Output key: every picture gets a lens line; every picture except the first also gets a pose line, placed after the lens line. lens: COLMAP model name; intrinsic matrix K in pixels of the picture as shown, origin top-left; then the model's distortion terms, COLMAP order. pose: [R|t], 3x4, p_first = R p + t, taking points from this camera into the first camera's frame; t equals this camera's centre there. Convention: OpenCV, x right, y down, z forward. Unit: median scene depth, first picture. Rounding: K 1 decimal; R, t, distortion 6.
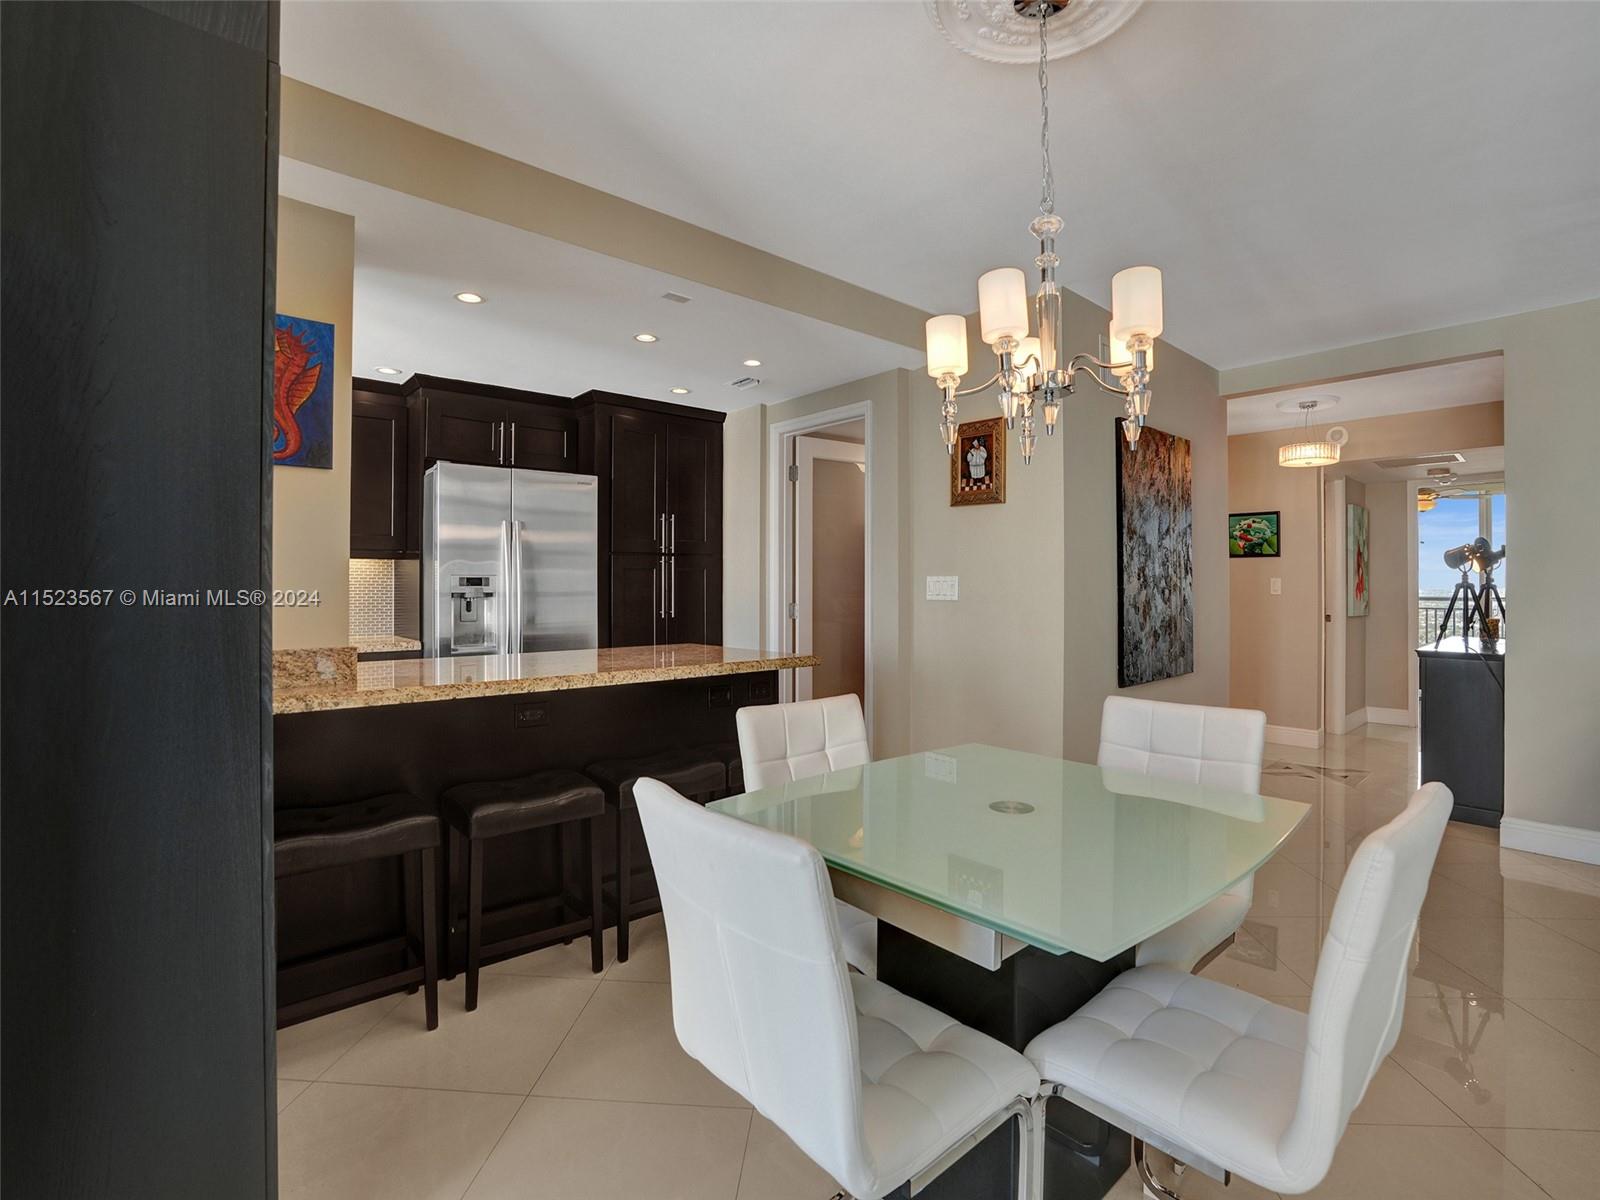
lens RADIAL K [[768.3, 0, 828.1], [0, 768.3, 586.6], [0, 0, 1]] dist [-0.066695, 0.021852]
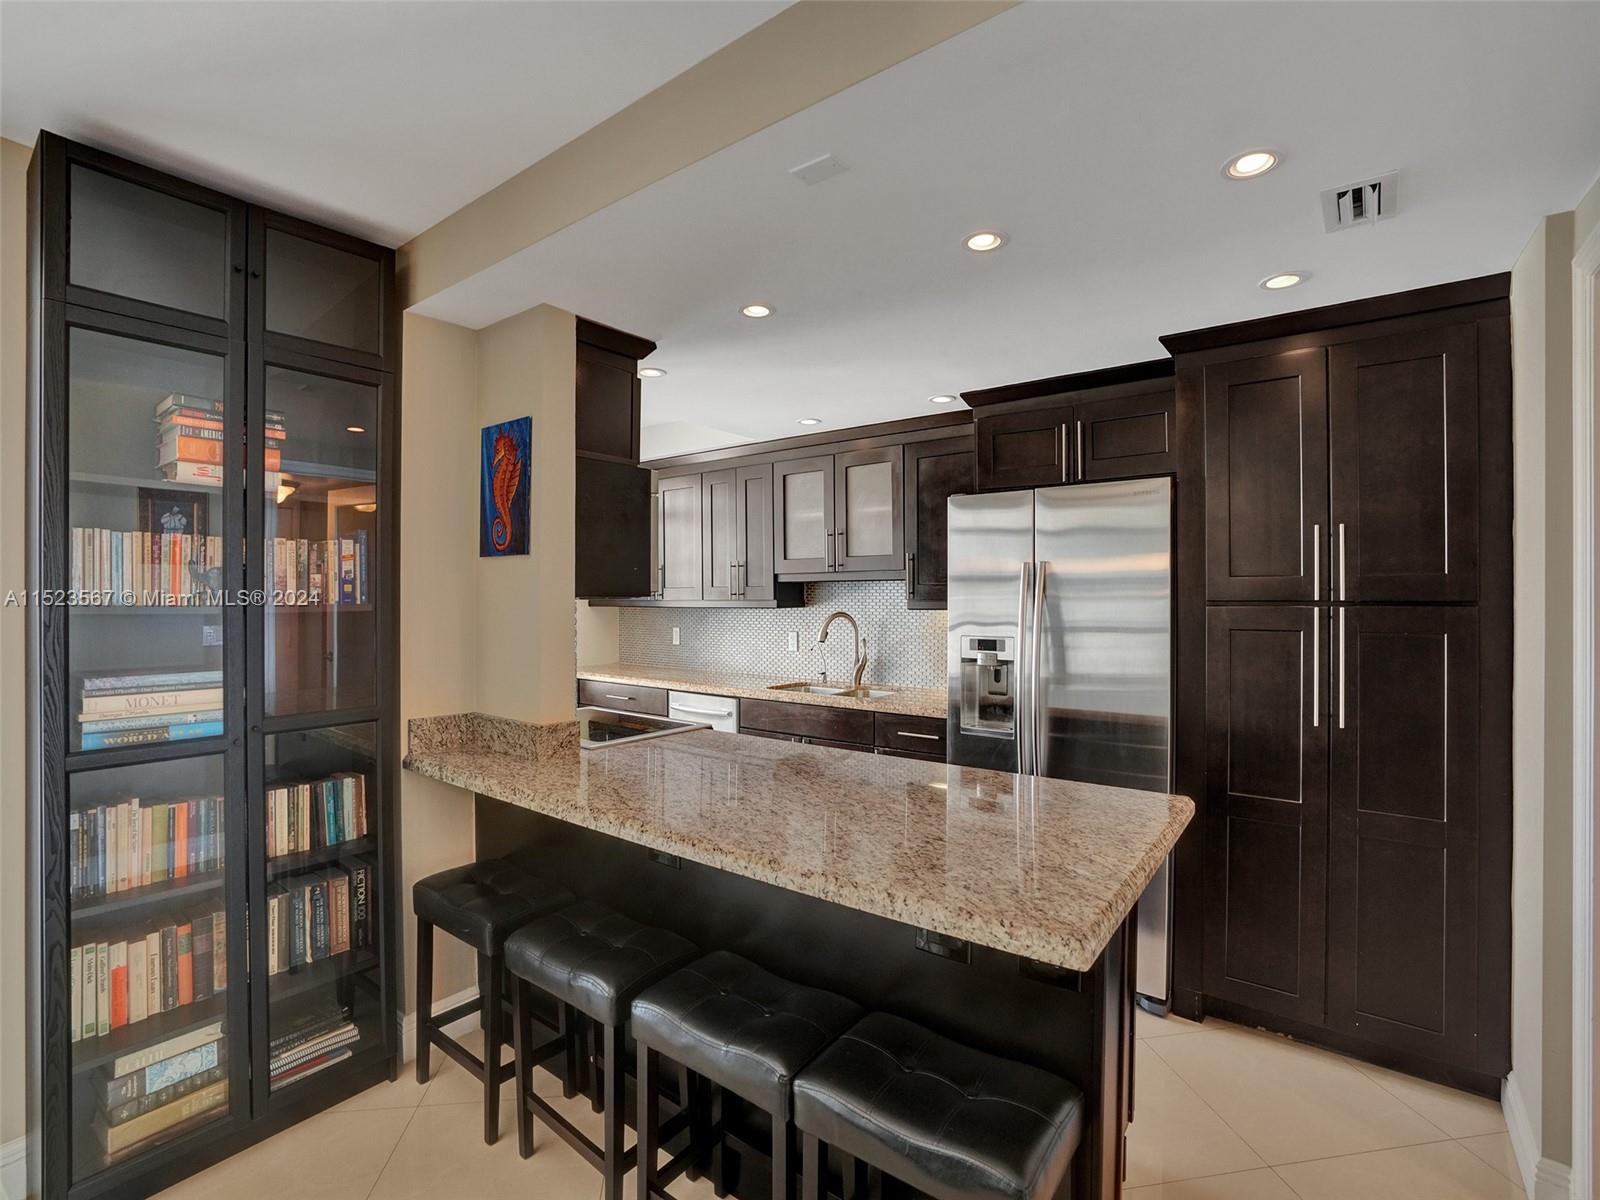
lens RADIAL K [[745.2, 0, 805.1], [0, 745.2, 593.3], [0, 0, 1]] dist [-0.064026, 0.019985]
pose [[0.174863, -0.003746, -0.984586, 0.220885], [-0.000367, 0.999992, -0.003870, -0.050678], [0.984593, 0.001038, 0.174860, 0.622111]]
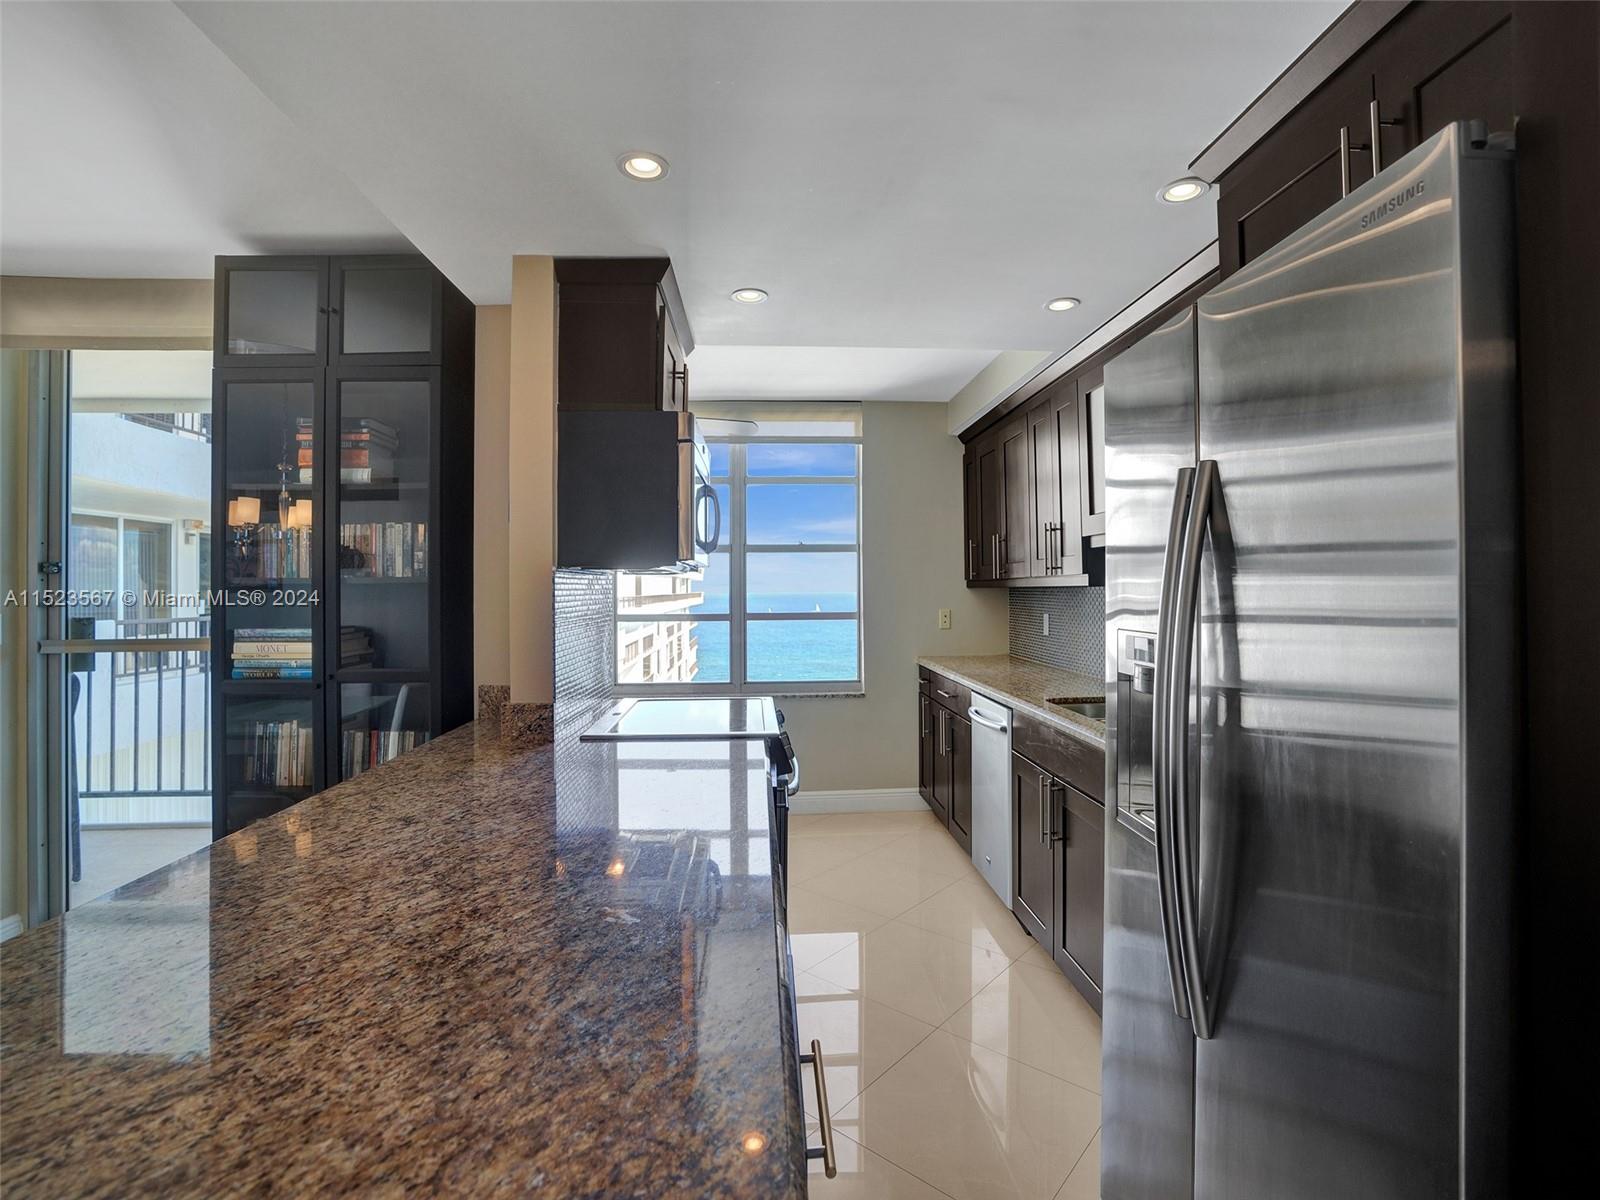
lens RADIAL K [[745.2, 0, 805.1], [0, 745.2, 593.3], [0, 0, 1]] dist [-0.064026, 0.019985]
pose [[-0.630437, 0.009253, -0.776185, -0.077418], [0.006557, 0.999957, 0.006594, -0.033421], [0.776213, -0.000932, -0.630470, 0.998288]]
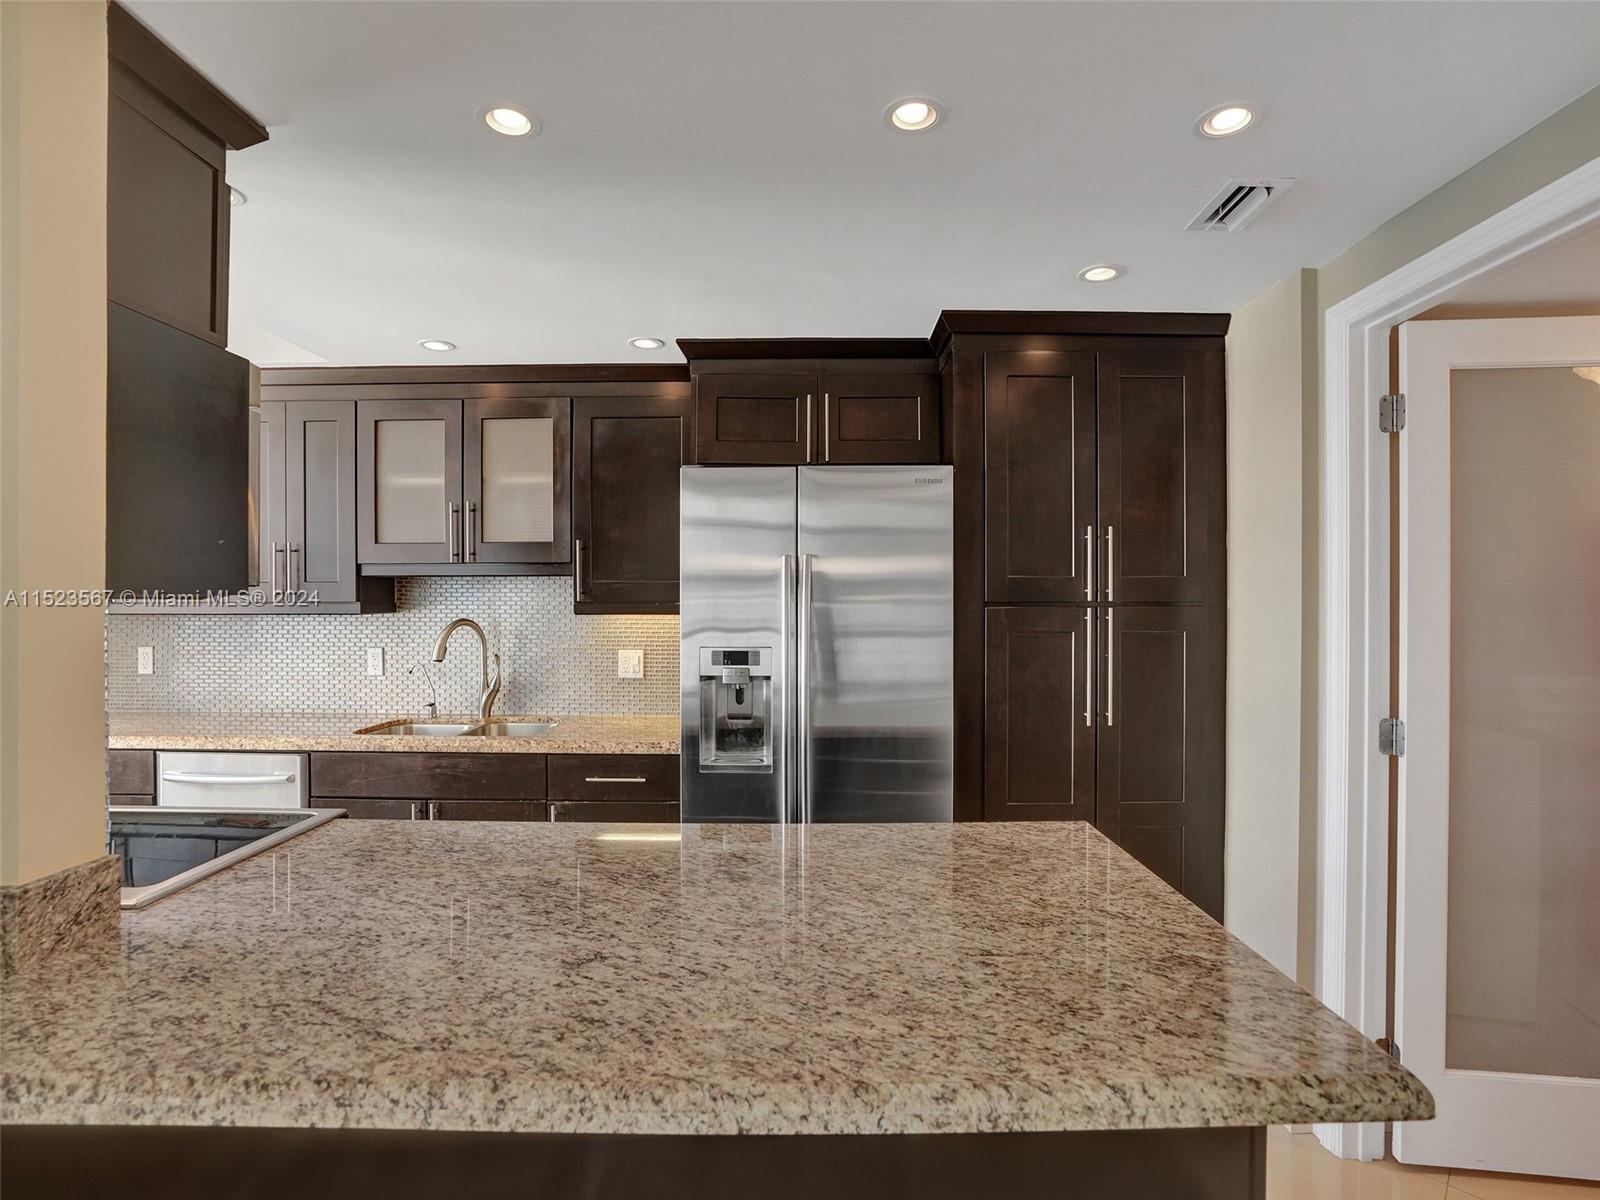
lens RADIAL K [[783.8, 0, 810.5], [0, 783.8, 598.9], [0, 0, 1]] dist [-0.068043, 0.025906]
pose [[0.732735, -0.000238, -0.680514, 0.005149], [-0.001664, 0.999996, -0.002141, -0.047634], [0.680512, 0.002701, 0.732732, 0.523868]]
